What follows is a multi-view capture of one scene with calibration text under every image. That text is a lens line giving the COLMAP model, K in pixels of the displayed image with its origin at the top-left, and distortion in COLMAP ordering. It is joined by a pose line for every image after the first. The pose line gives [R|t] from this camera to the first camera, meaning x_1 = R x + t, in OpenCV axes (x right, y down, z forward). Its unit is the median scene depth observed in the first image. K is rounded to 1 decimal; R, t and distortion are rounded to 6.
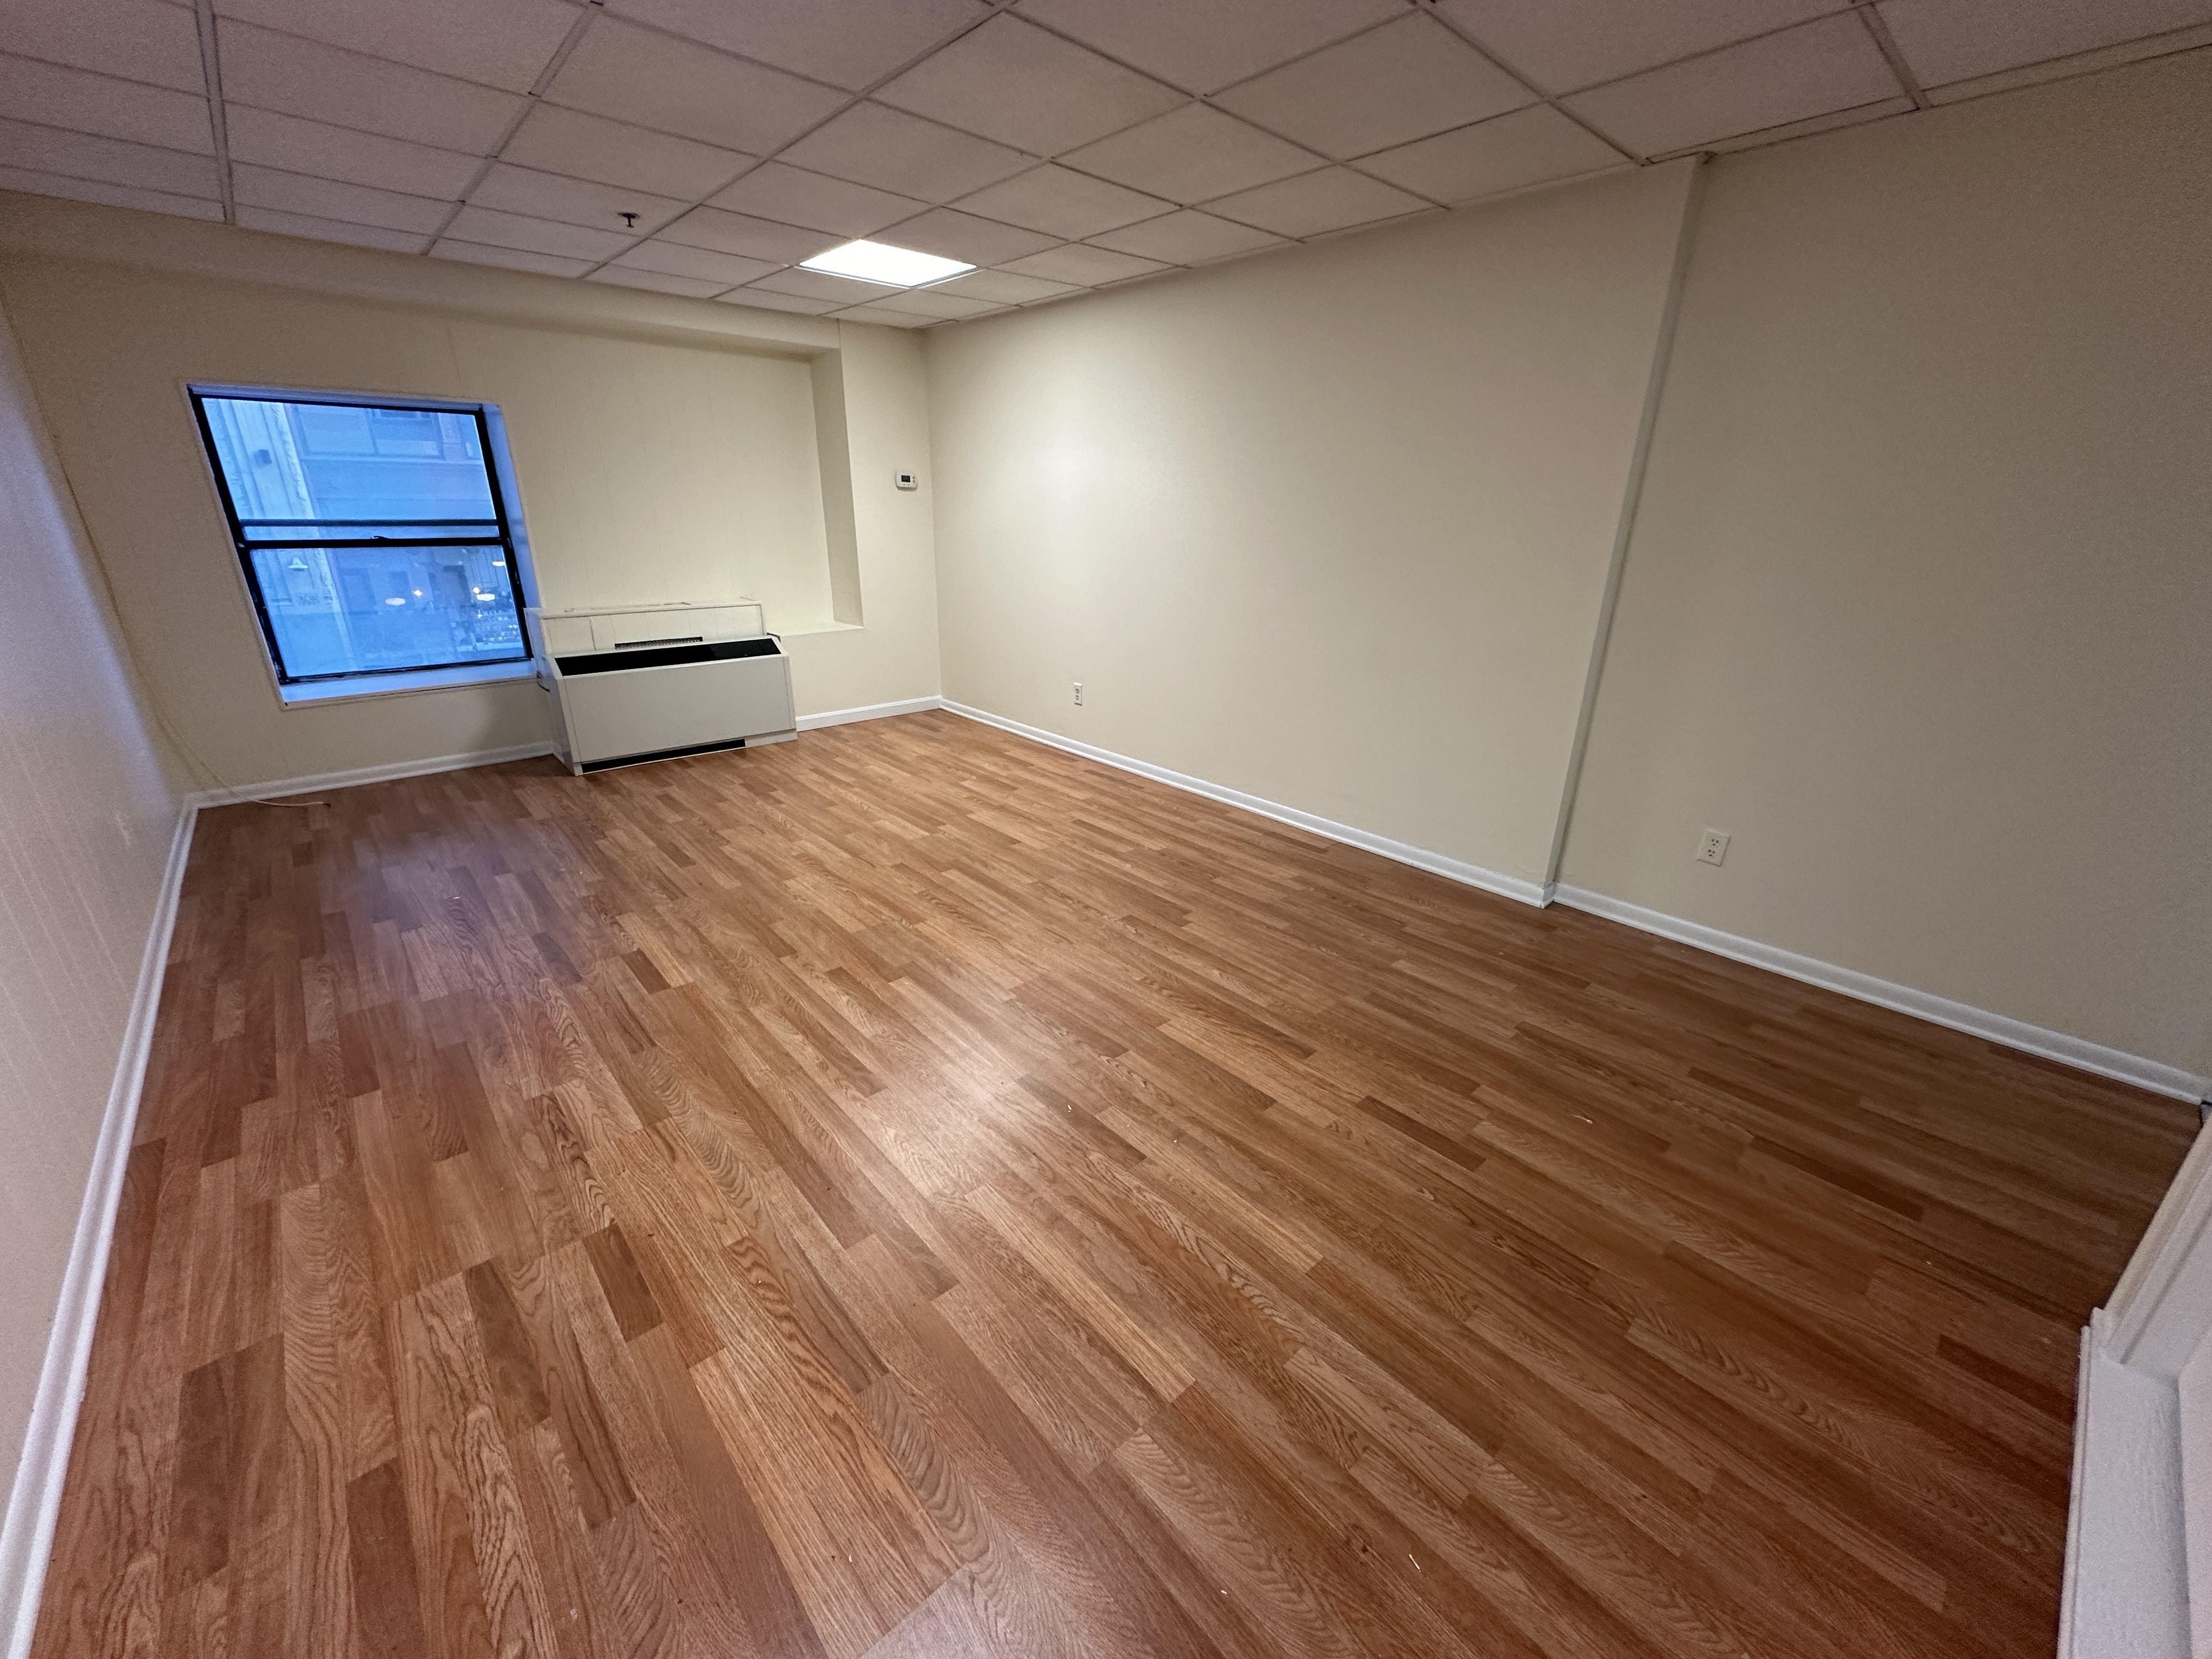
lens RADIAL K [[876.3, 0, 1109.5], [0, 876.3, 830.5], [0, 0, 1]] dist [-0.001231, -0.000376]
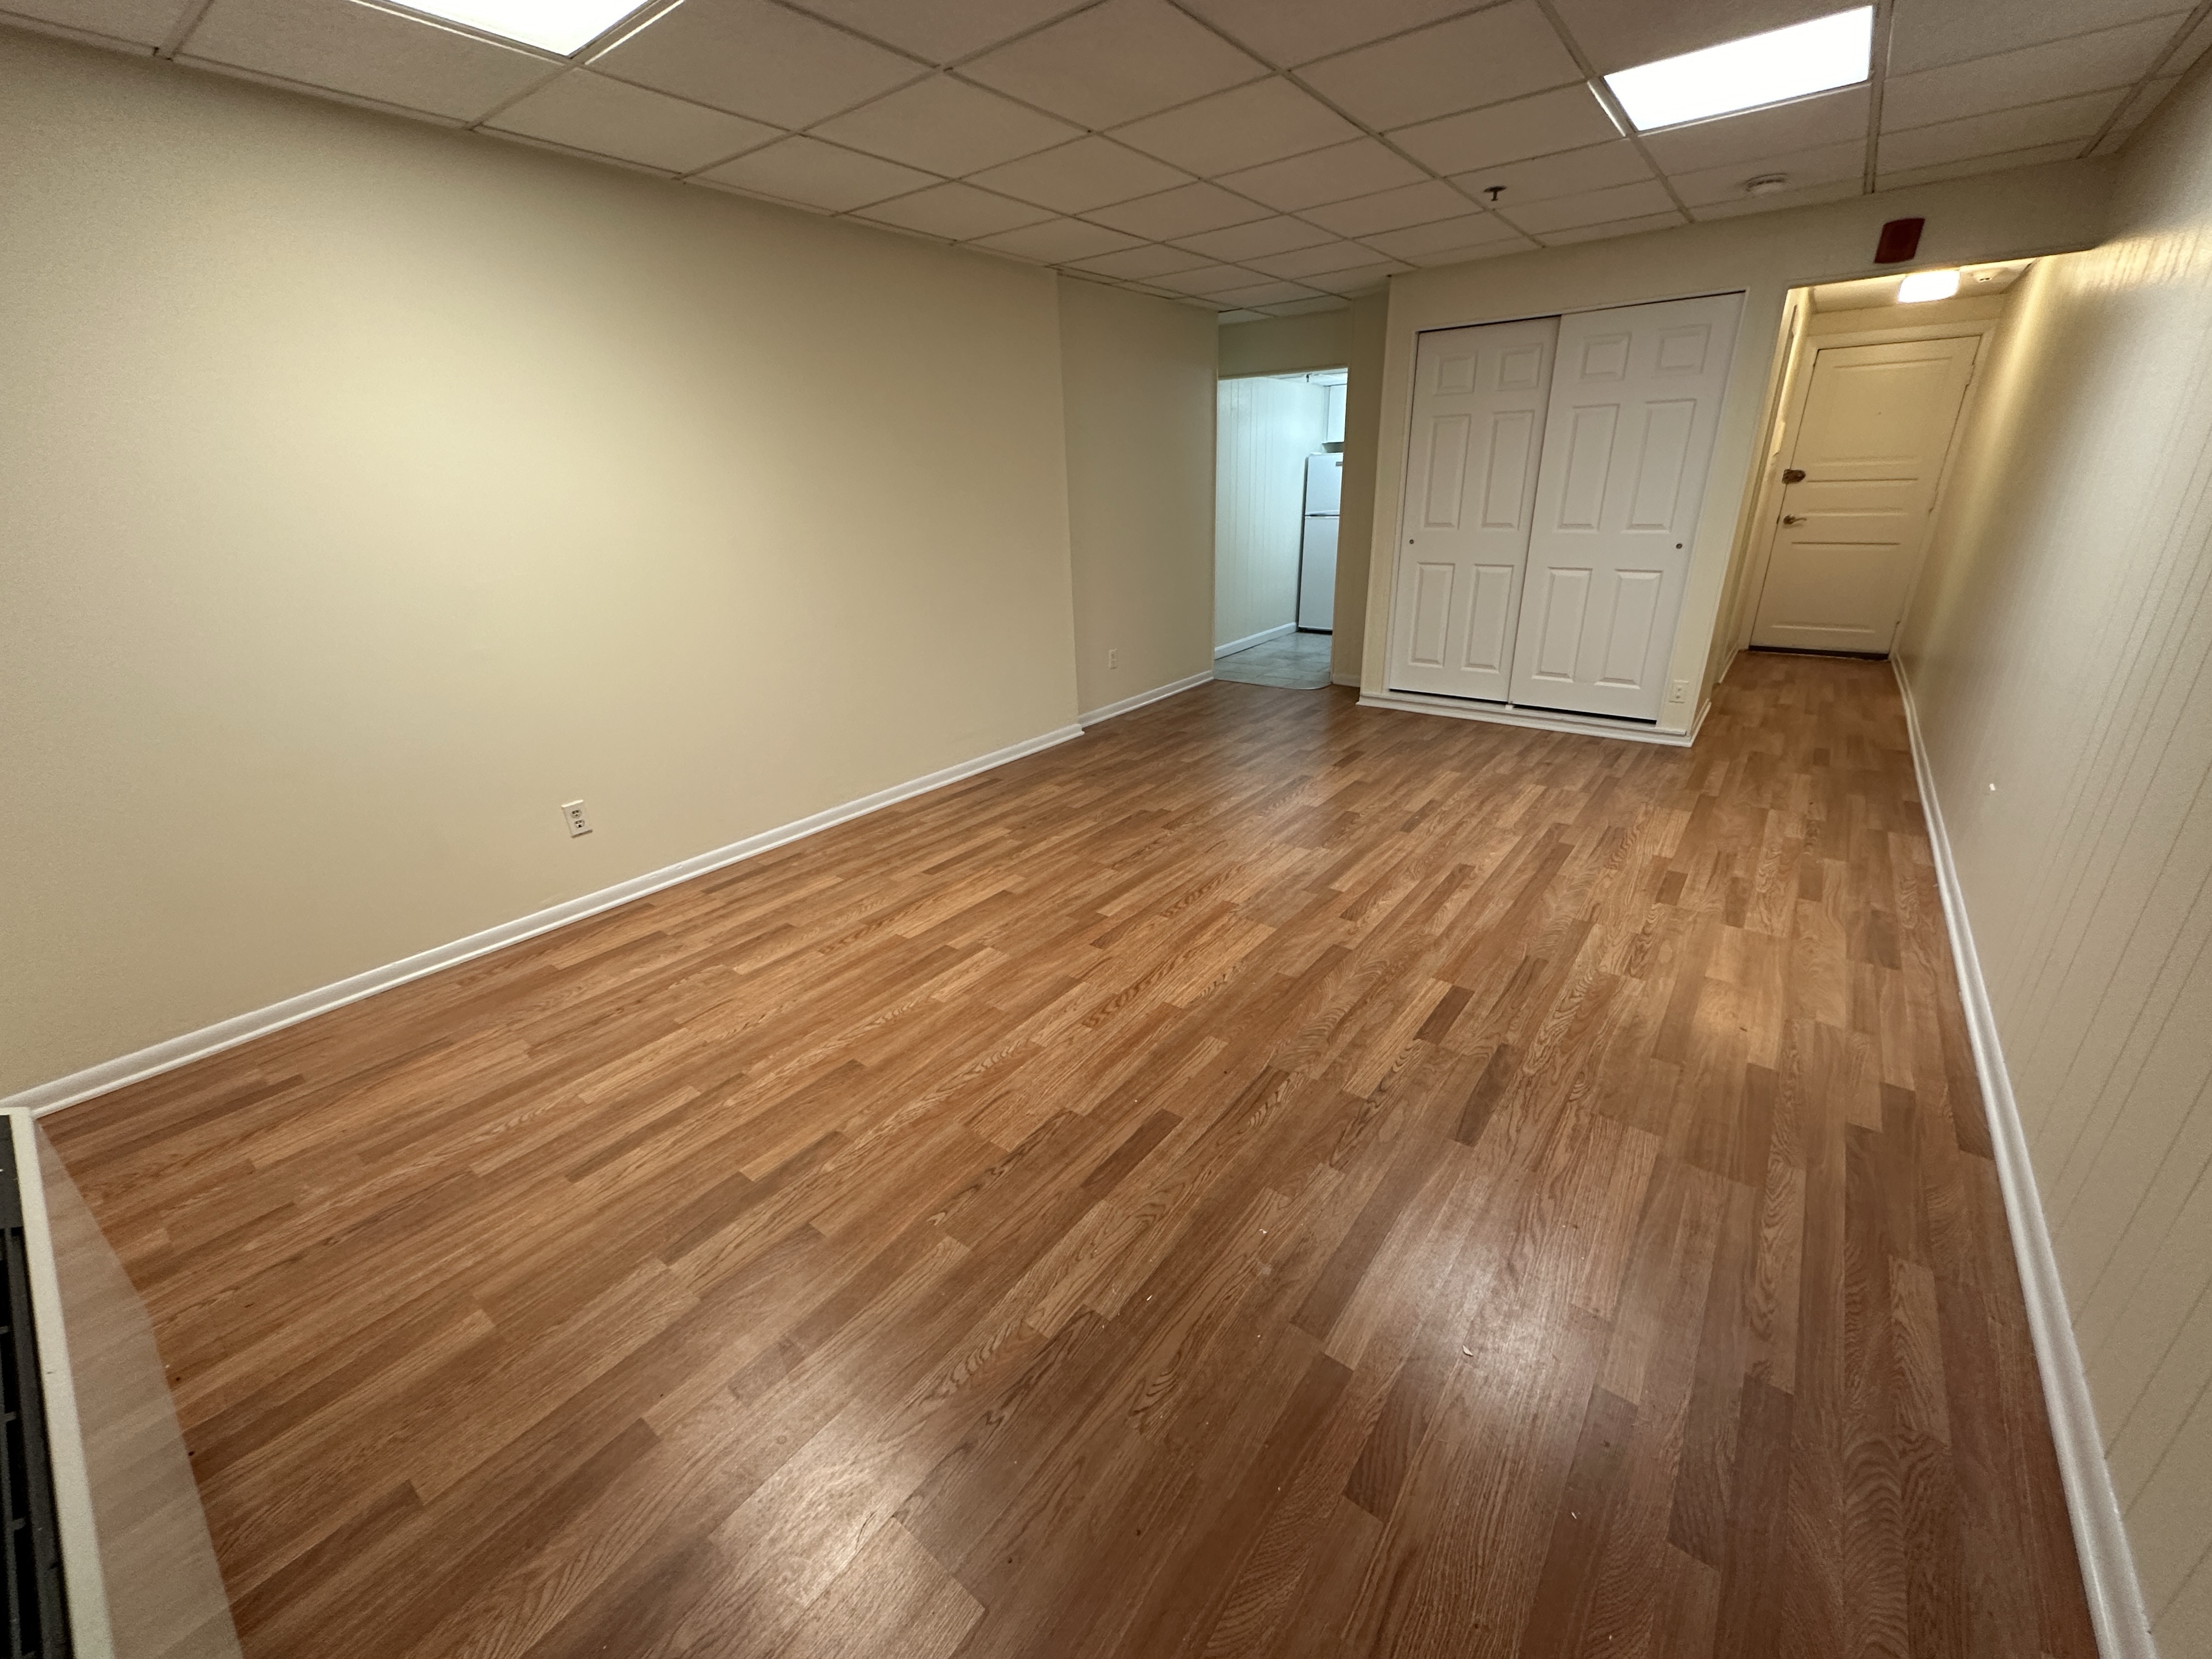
lens RADIAL K [[876.3, 0, 1109.5], [0, 876.3, 830.5], [0, 0, 1]] dist [-0.001231, -0.000376]
pose [[-0.177894, -0.376787, 0.909057, -1.021942], [0.375320, 0.827982, 0.416630, -0.411089], [-0.909664, 0.415303, -0.005878, 1.054059]]
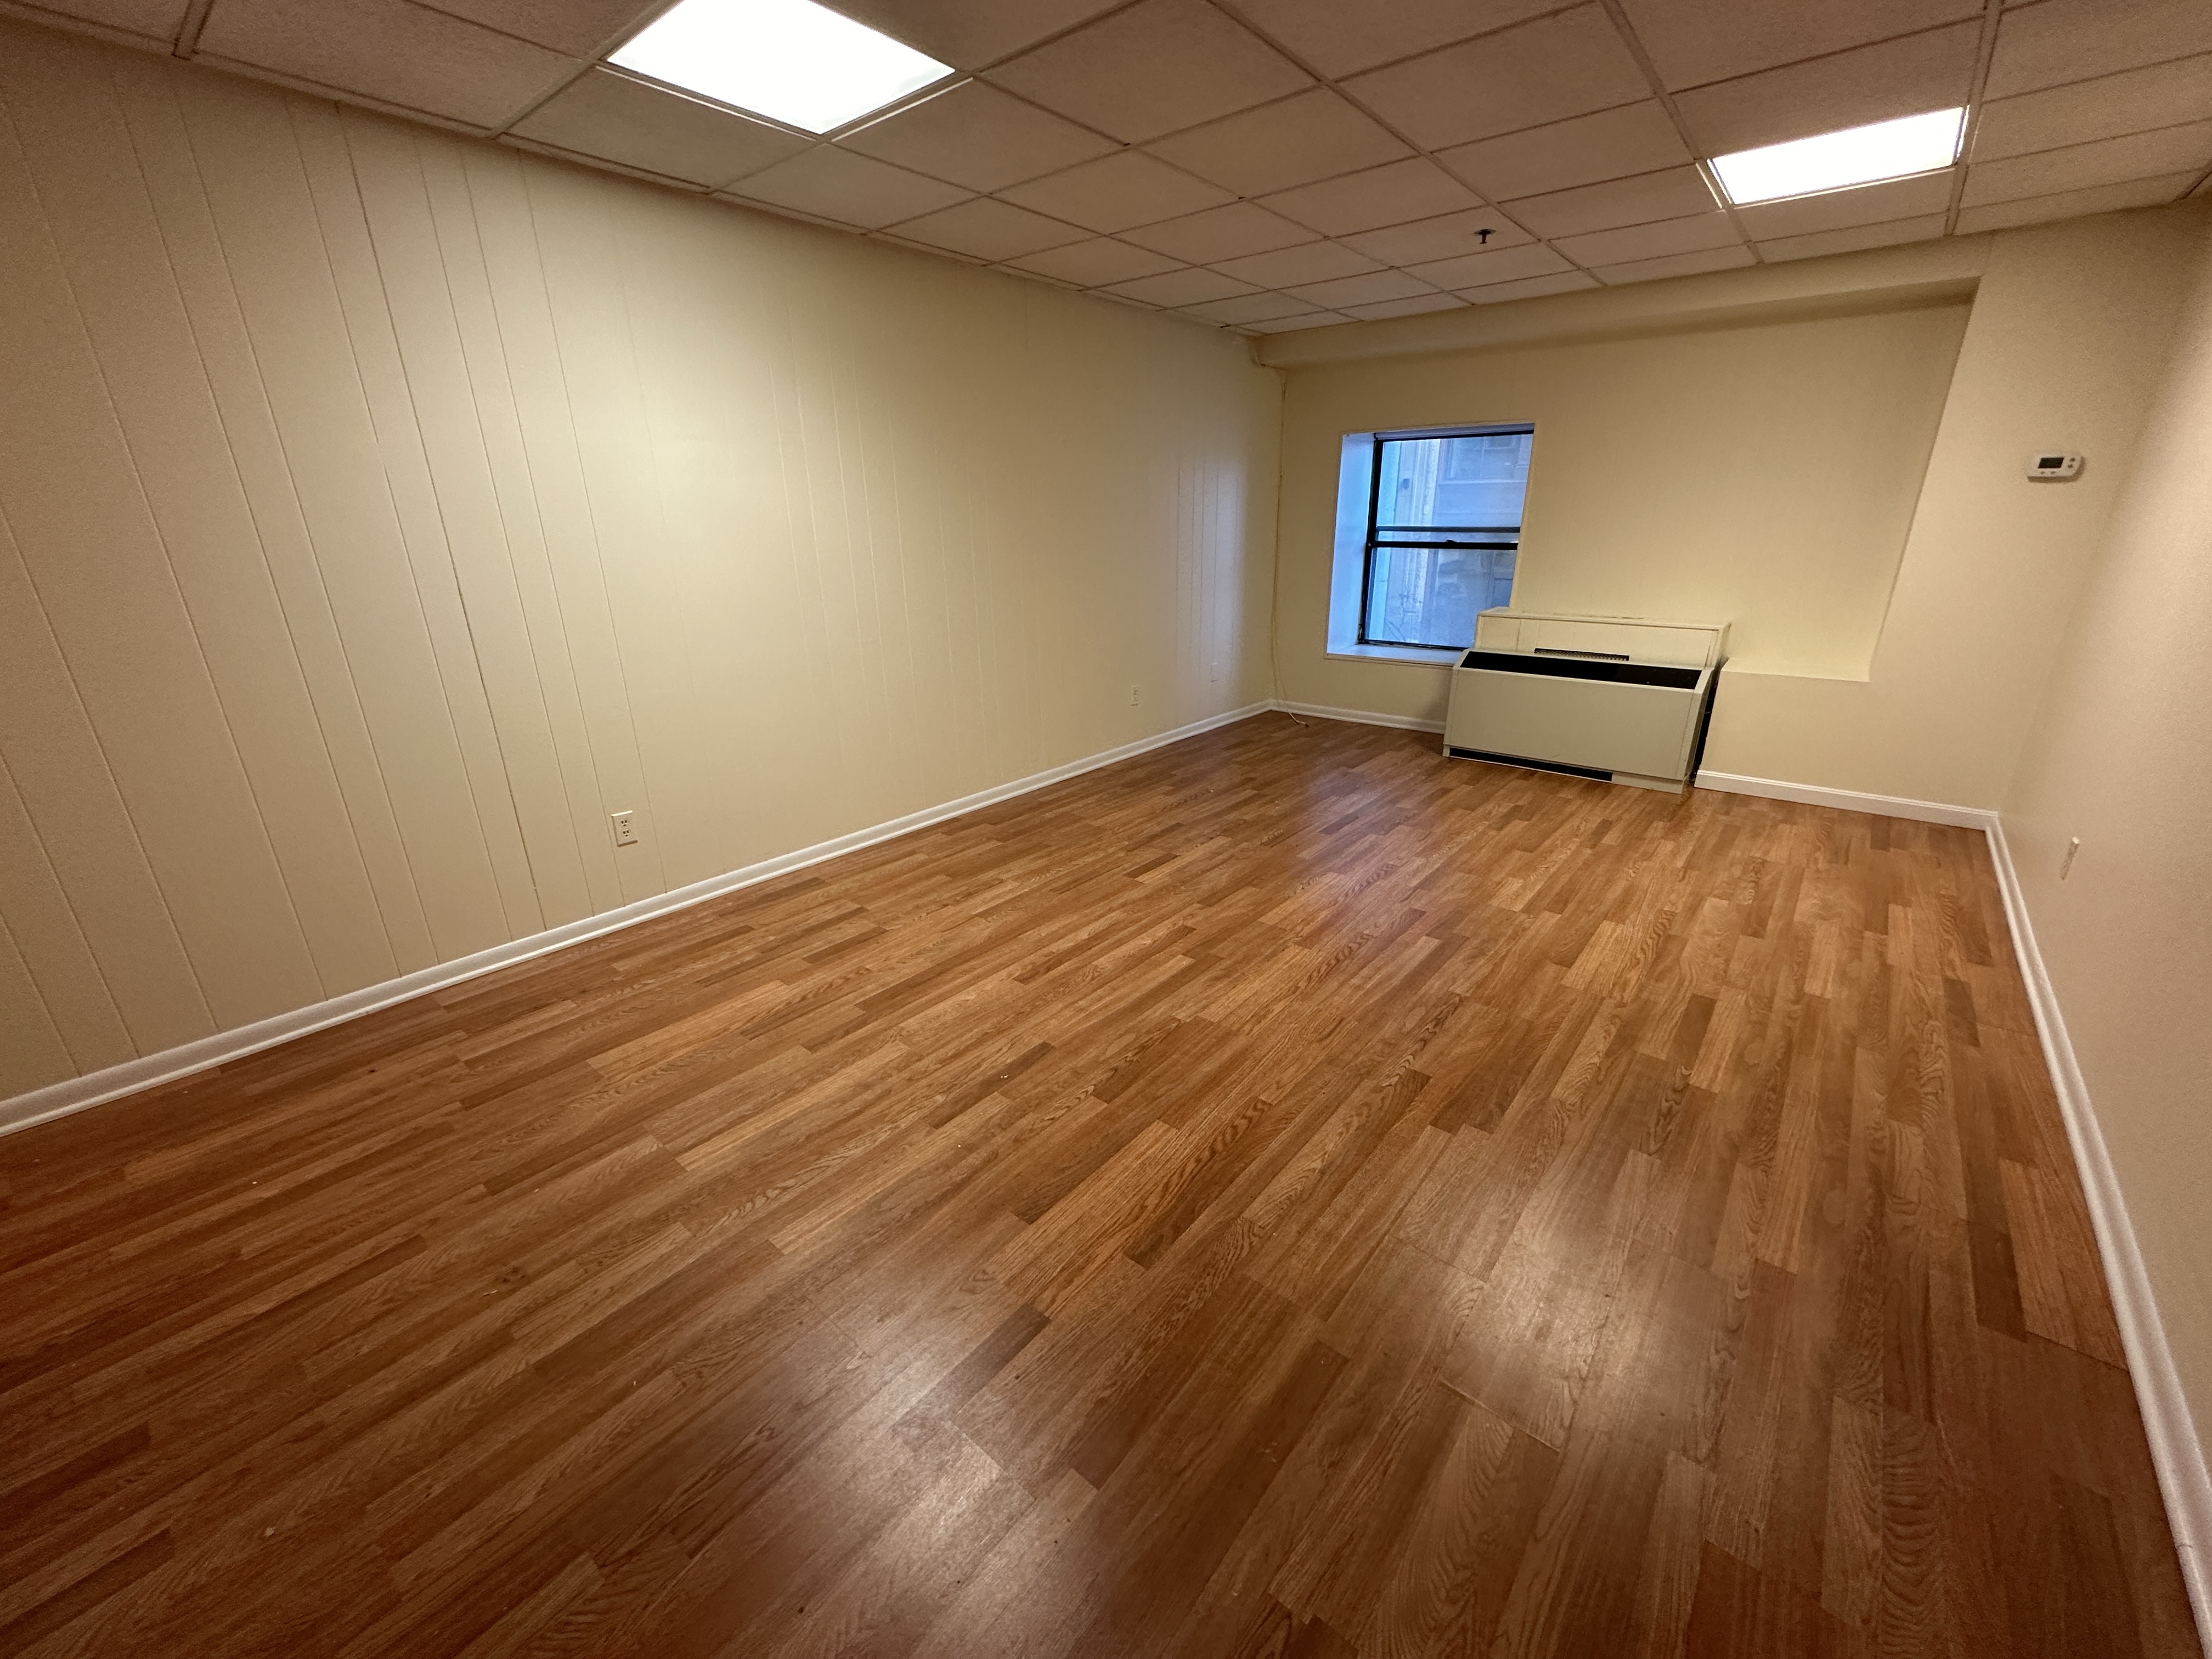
lens RADIAL K [[876.3, 0, 1109.5], [0, 876.3, 830.5], [0, 0, 1]] dist [-0.001231, -0.000376]
pose [[0.140237, 0.323417, -0.935807, 0.577297], [-0.336083, 0.904581, 0.262261, -0.179925], [0.931333, 0.277730, 0.235551, 0.525874]]
